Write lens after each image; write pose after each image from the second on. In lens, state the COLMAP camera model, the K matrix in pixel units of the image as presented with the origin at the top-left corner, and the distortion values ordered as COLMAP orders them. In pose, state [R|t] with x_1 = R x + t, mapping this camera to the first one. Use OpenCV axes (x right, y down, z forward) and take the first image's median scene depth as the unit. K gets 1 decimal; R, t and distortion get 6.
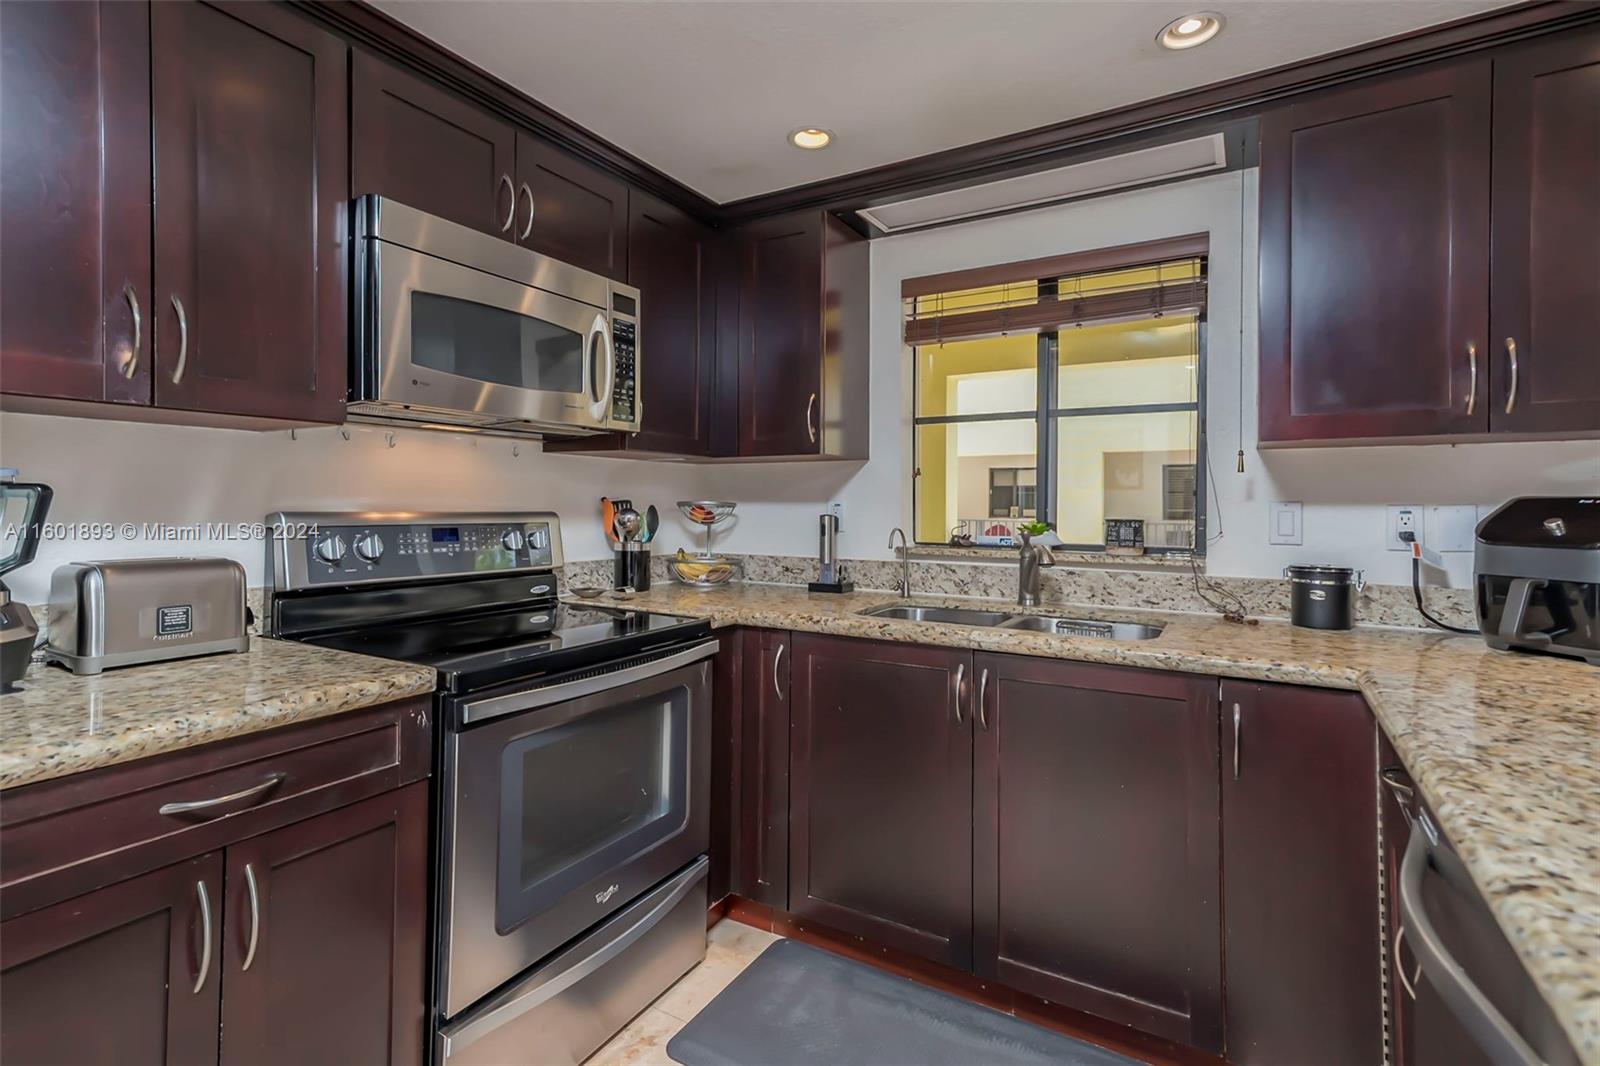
lens RADIAL K [[684.2, 0, 829.0], [0, 684.2, 506.7], [0, 0, 1]] dist [0.010366, 0.000820]
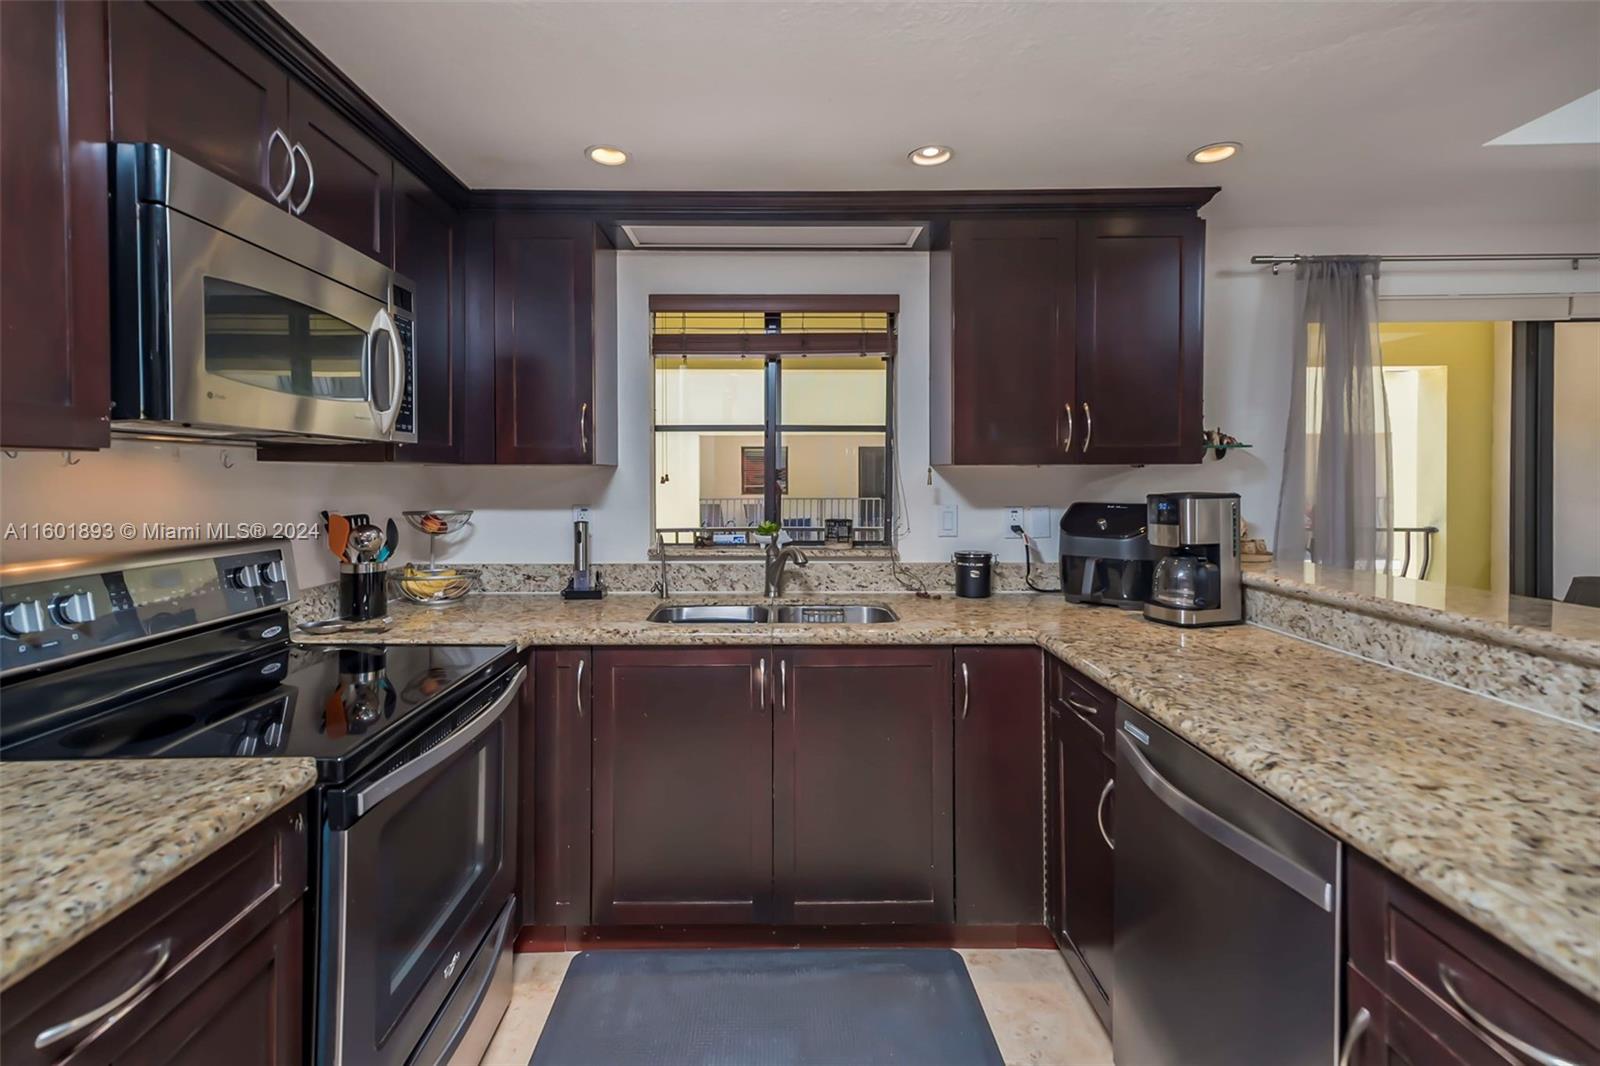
lens RADIAL K [[683.3, 0, 724.6], [0, 683.3, 483.3], [0, 0, 1]] dist [0.011240, -0.000222]
pose [[0.877520, -0.010328, 0.479429, -0.361085], [0.003323, 0.999875, 0.015457, -0.070974], [-0.479529, -0.011971, 0.877445, 0.030750]]
